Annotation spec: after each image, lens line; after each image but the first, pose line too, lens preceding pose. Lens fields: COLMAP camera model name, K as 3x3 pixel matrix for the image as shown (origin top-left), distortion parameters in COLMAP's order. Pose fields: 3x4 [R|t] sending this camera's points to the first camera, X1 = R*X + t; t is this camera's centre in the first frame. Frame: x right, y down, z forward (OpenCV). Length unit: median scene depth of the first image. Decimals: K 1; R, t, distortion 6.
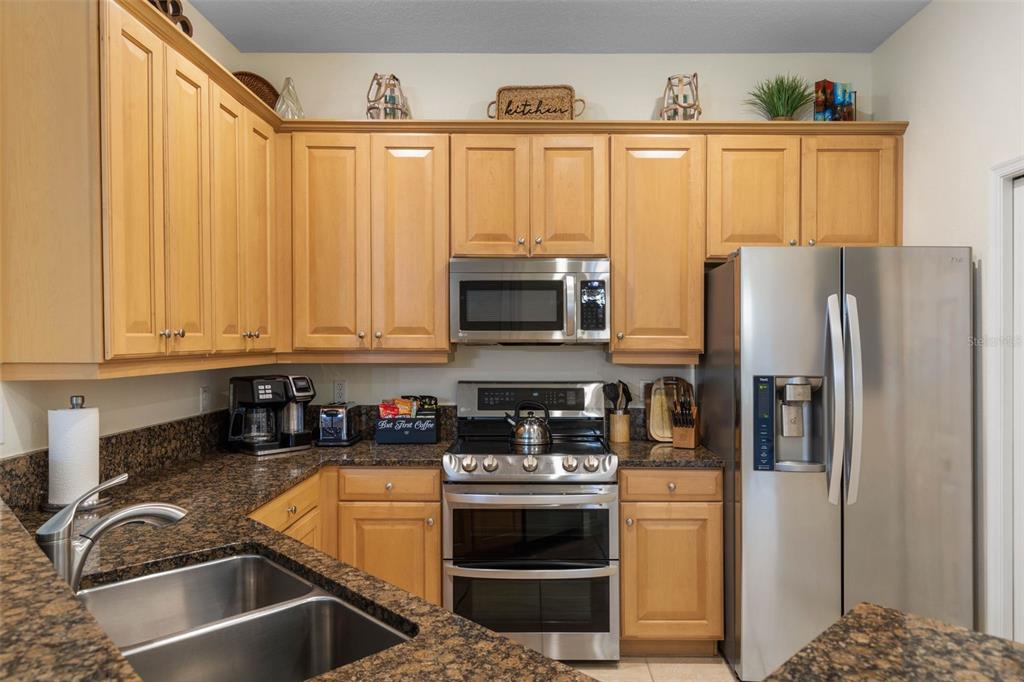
lens RADIAL K [[663.4, 0, 531.8], [0, 663.4, 354.4], [0, 0, 1]] dist [0.007178, 0.002867]
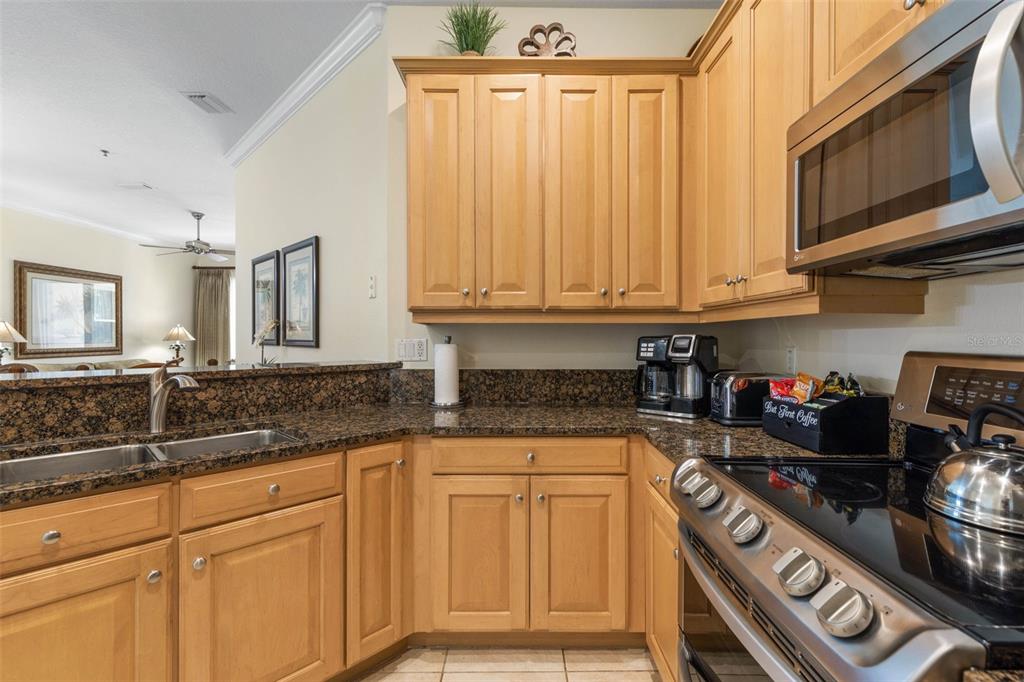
lens RADIAL K [[454.8, 0, 527.9], [0, 454.8, 340.1], [0, 0, 1]] dist [0.006544, 0.000927]
pose [[0.020353, 0.007091, -0.999768, 0.259626], [-0.022016, 0.999736, 0.006643, 0.039493], [0.999550, 0.021876, 0.020503, 0.769469]]
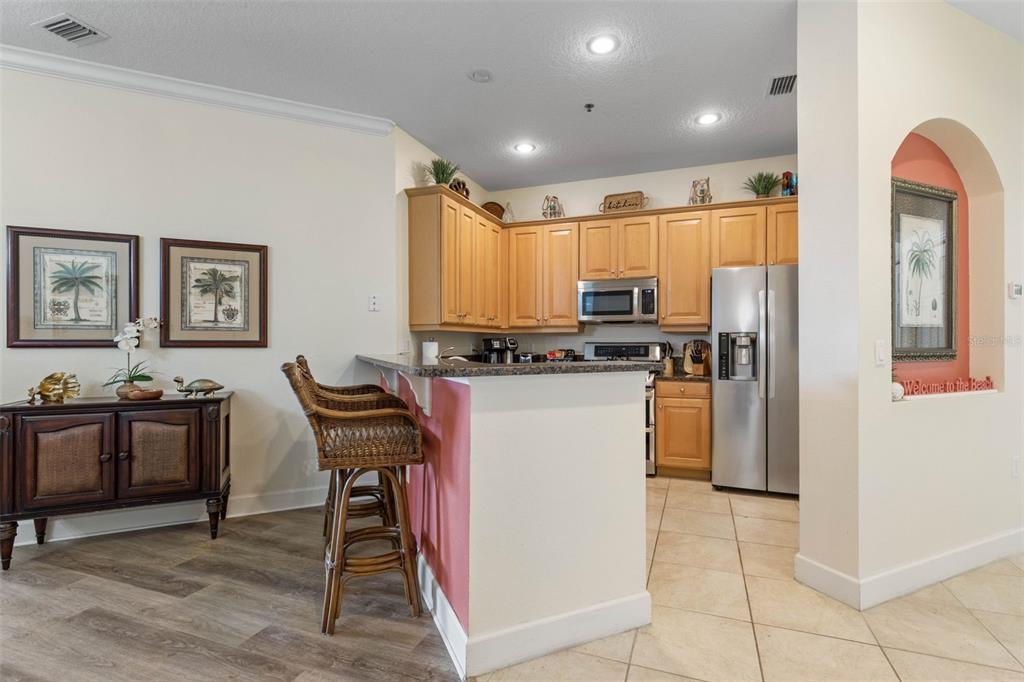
lens RADIAL K [[475.1, 0, 518.1], [0, 475.1, 350.3], [0, 0, 1]] dist [0.009856, -0.002180]
pose [[0.935638, 0.003584, -0.352944, 0.228960], [-0.005945, 0.999967, -0.005605, 0.081244], [0.352912, 0.007343, 0.935628, -0.469791]]
